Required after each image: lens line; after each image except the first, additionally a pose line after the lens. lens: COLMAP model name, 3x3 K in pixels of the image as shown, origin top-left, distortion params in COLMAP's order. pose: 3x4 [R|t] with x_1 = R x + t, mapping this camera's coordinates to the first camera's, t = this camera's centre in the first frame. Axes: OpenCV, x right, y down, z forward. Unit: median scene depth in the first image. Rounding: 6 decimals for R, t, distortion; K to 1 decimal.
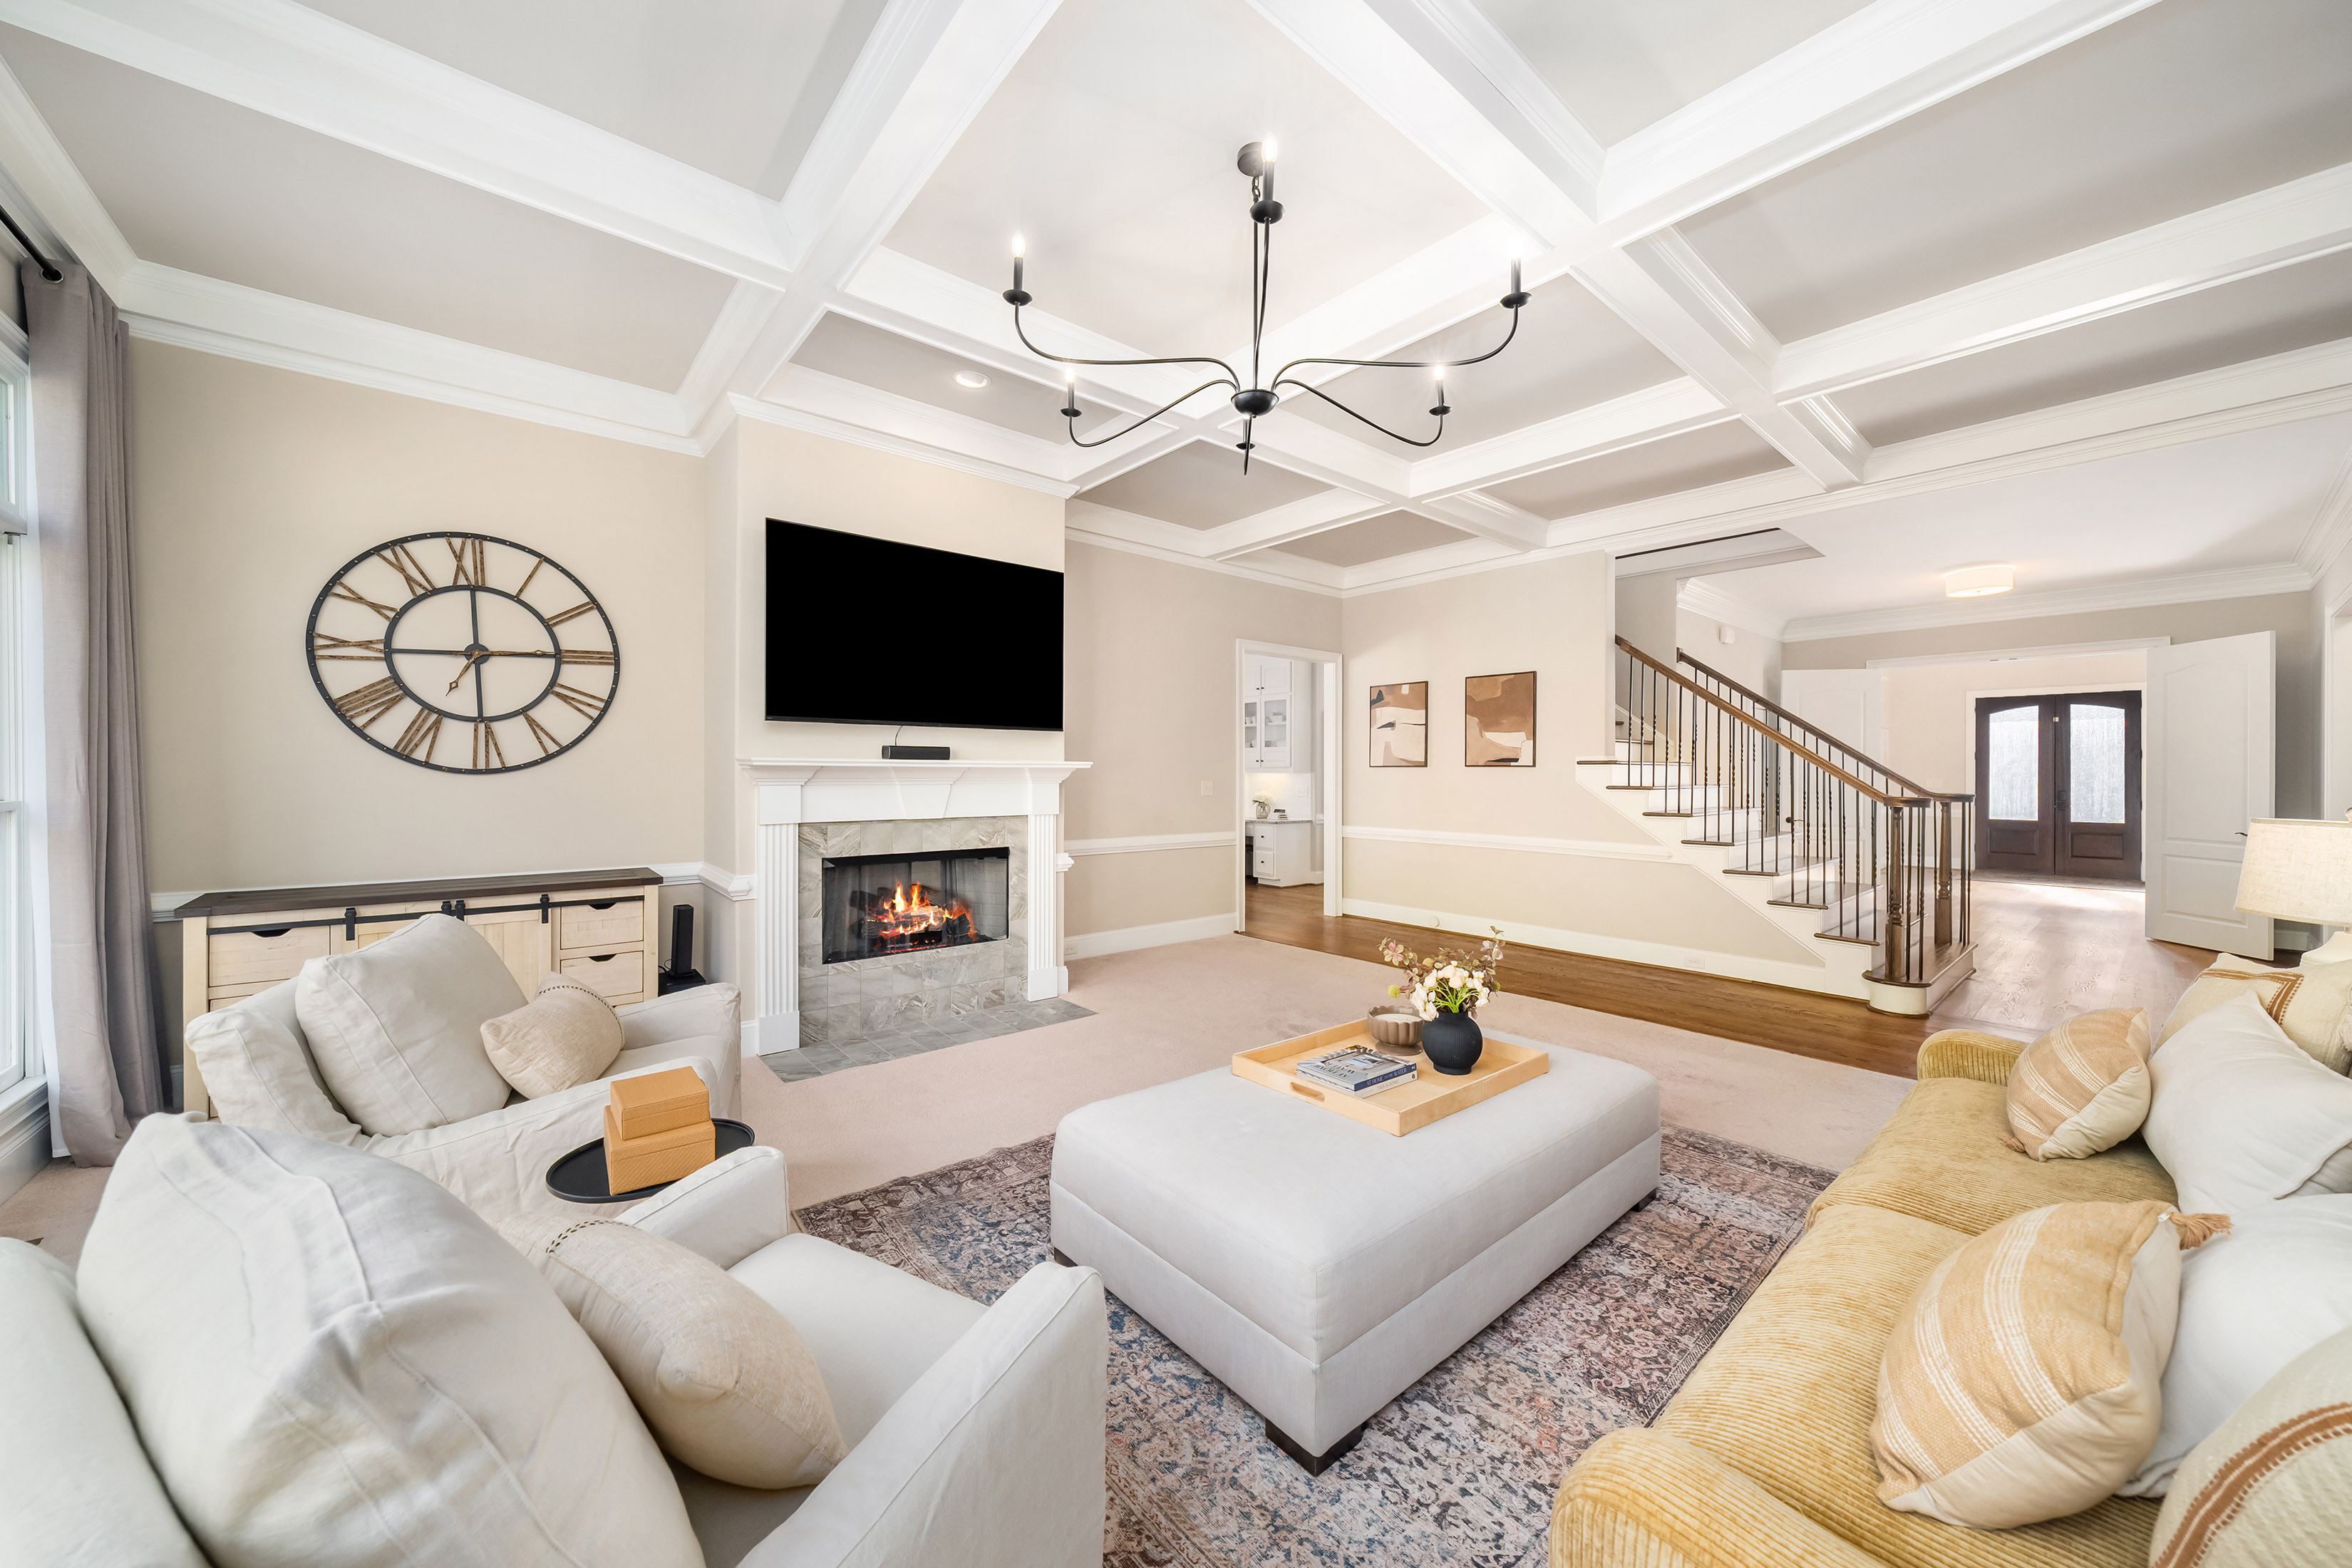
lens RADIAL K [[844.1, 0, 1171.6], [0, 844.1, 779.3], [0, 0, 1]] dist [-0.000964, 0.000296]
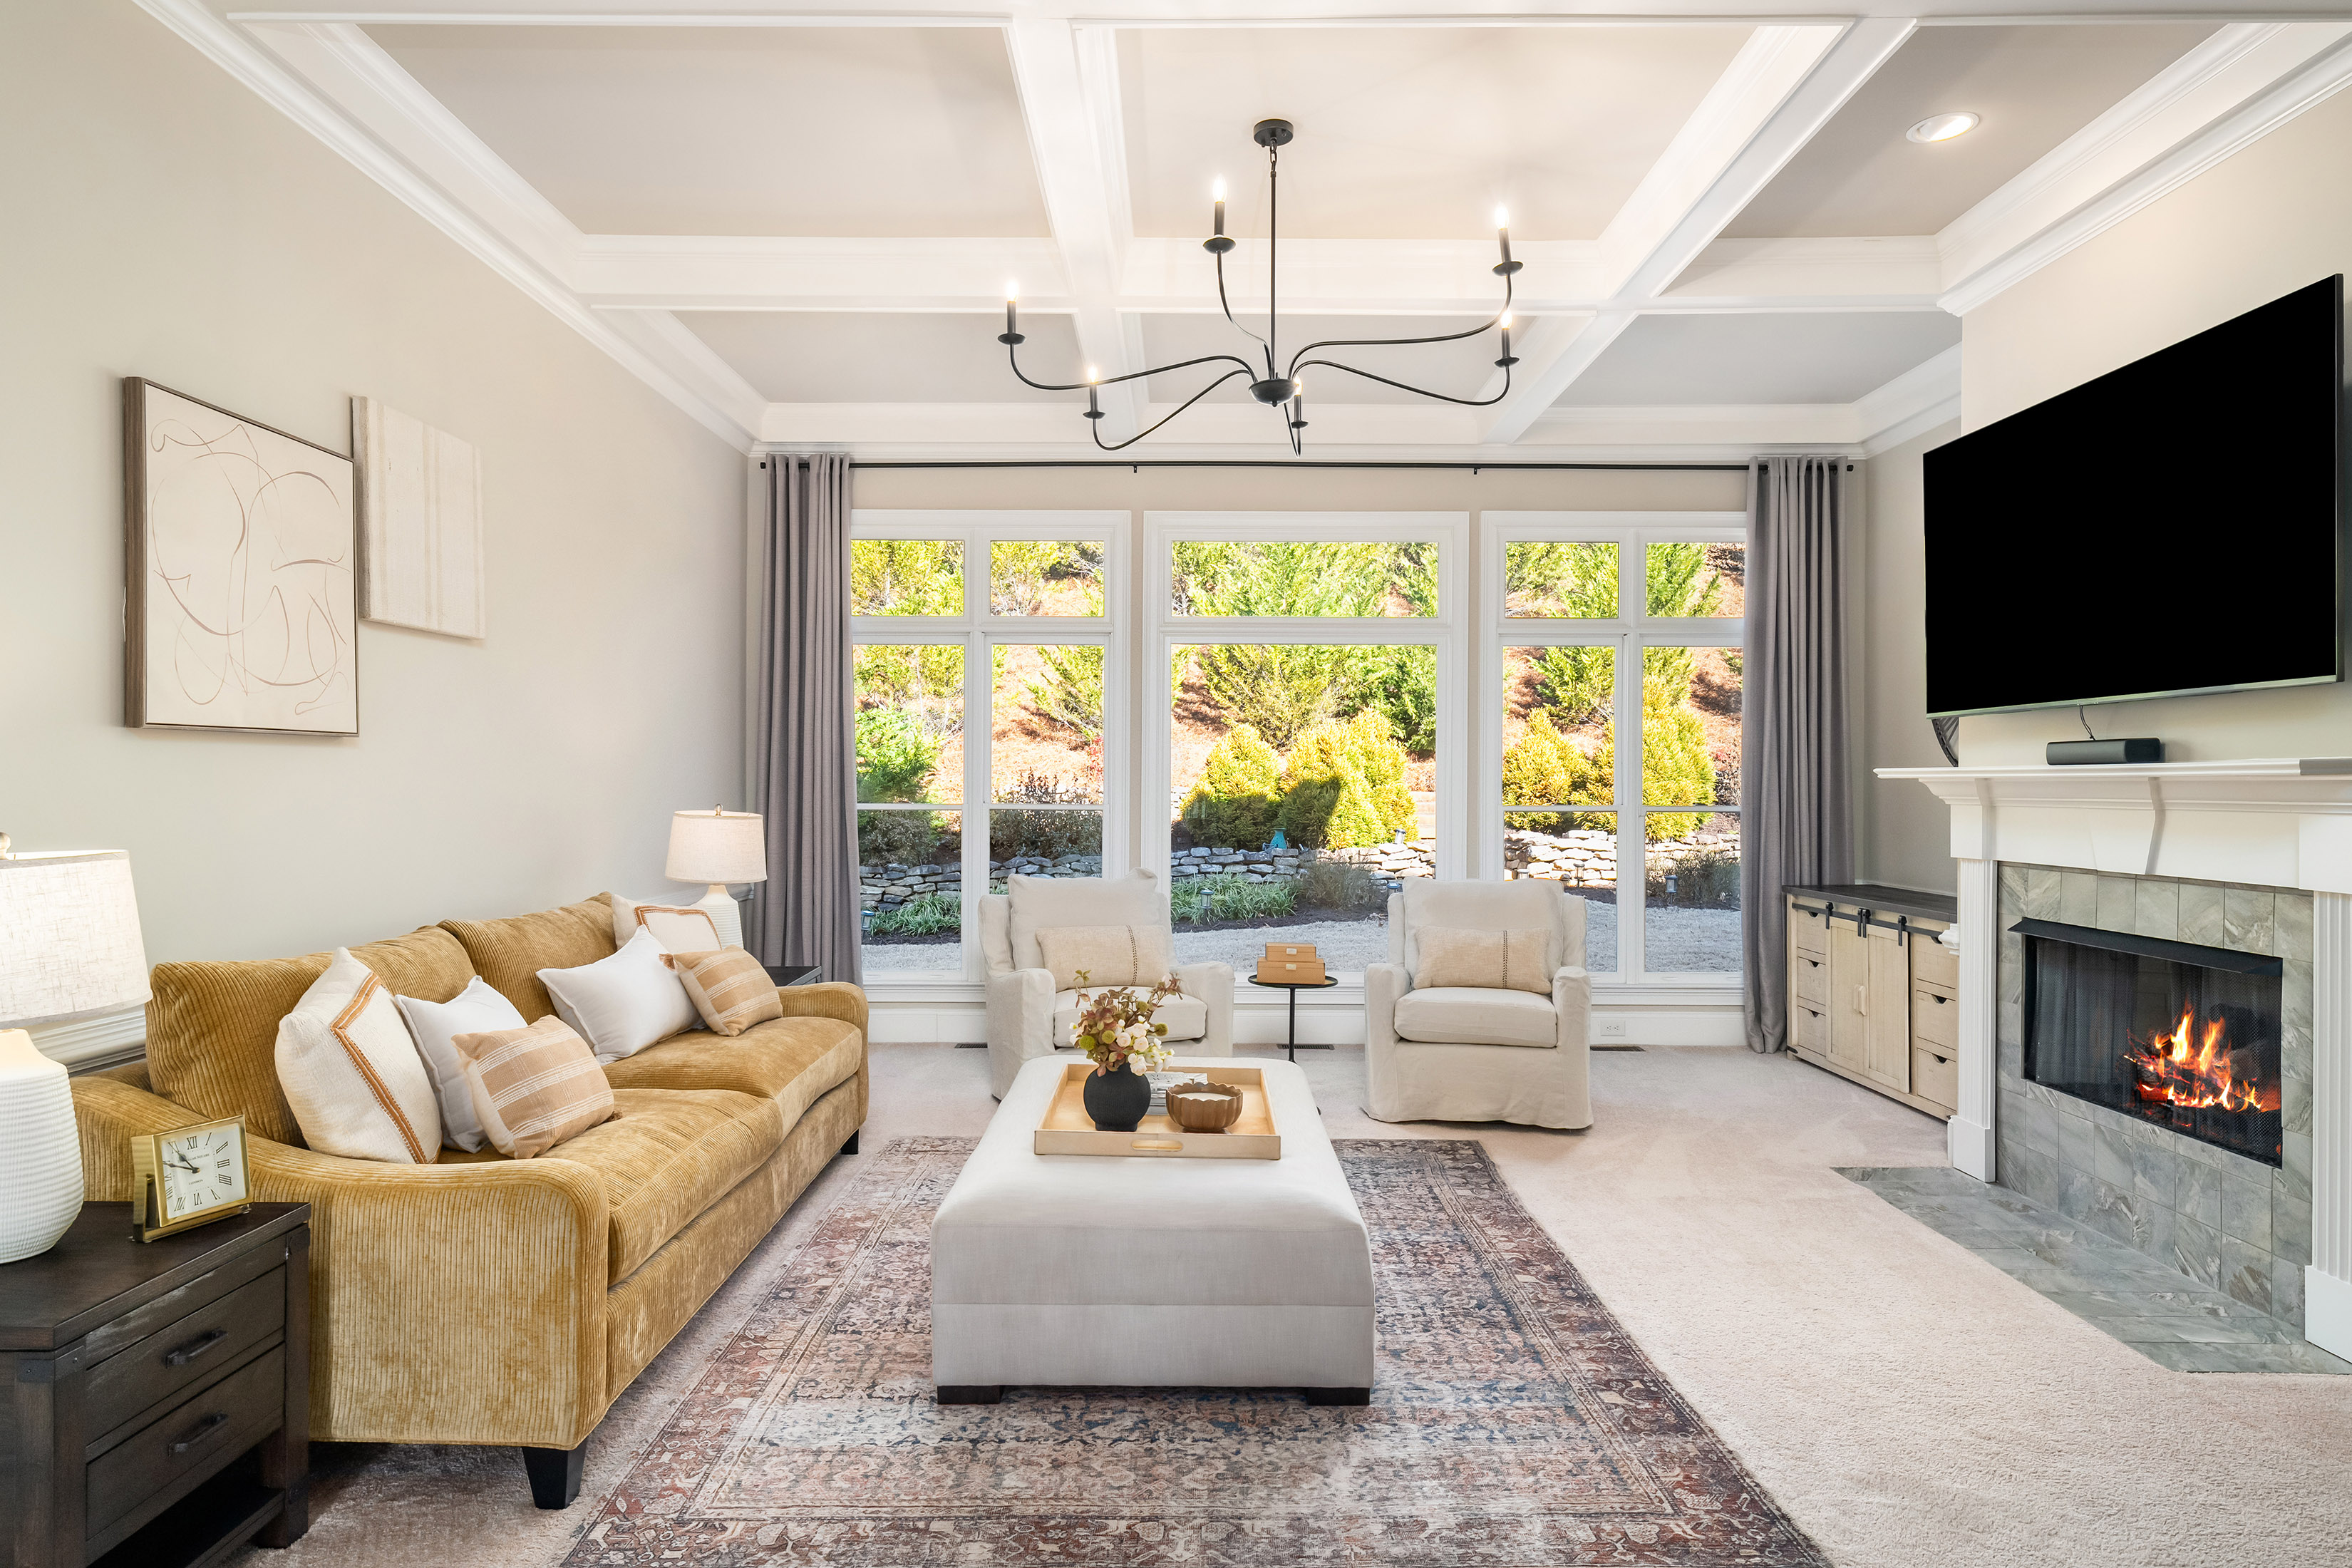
lens RADIAL K [[1302.3, 0, 1179.6], [0, 1302.3, 789.8], [0, 0, 1]] dist [0.005168, -0.001566]
pose [[-0.640809, -0.000317, -0.767700, 0.814032], [-0.009243, 0.999931, 0.007302, -0.007504], [0.767645, 0.011775, -0.640767, 1.177483]]
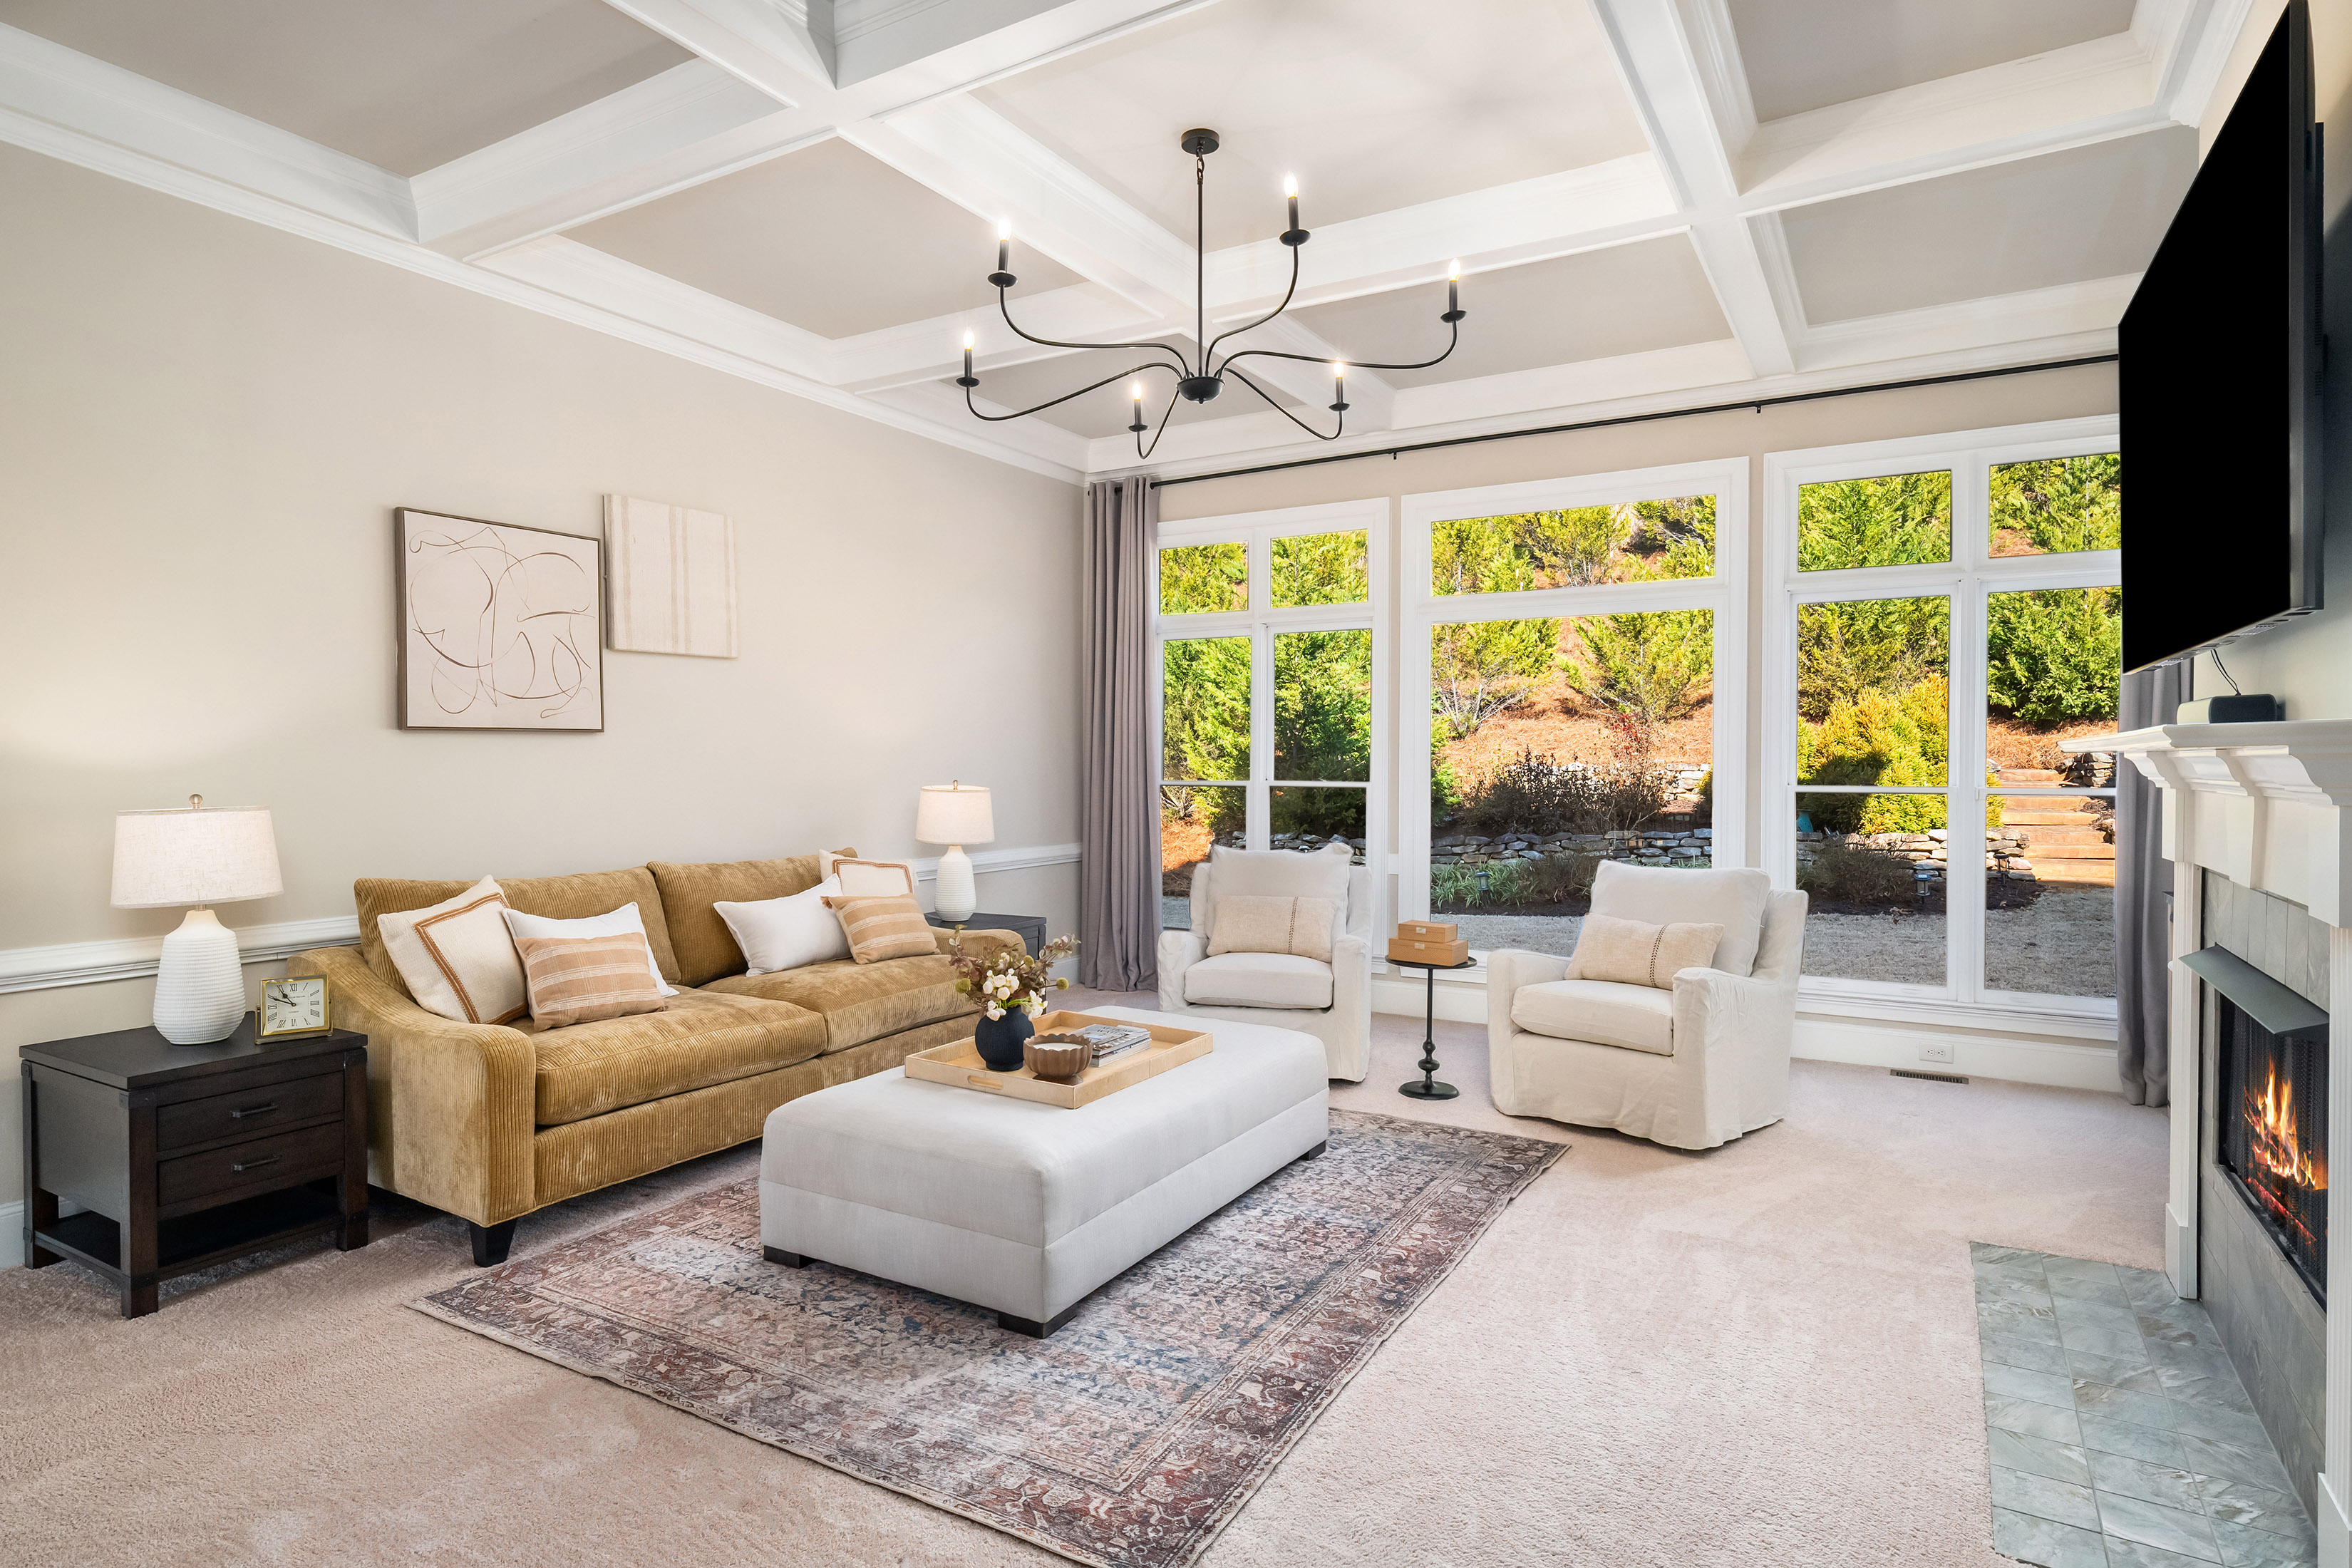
lens RADIAL K [[1236.6, 0, 1186.6], [0, 1236.6, 778.4], [0, 0, 1]] dist [0.005645, -0.002888]
pose [[-0.938483, 0.003395, -0.345309, 0.390480], [-0.003449, 0.999810, 0.019206, -0.011650], [0.345309, 0.019215, -0.938292, 1.497843]]
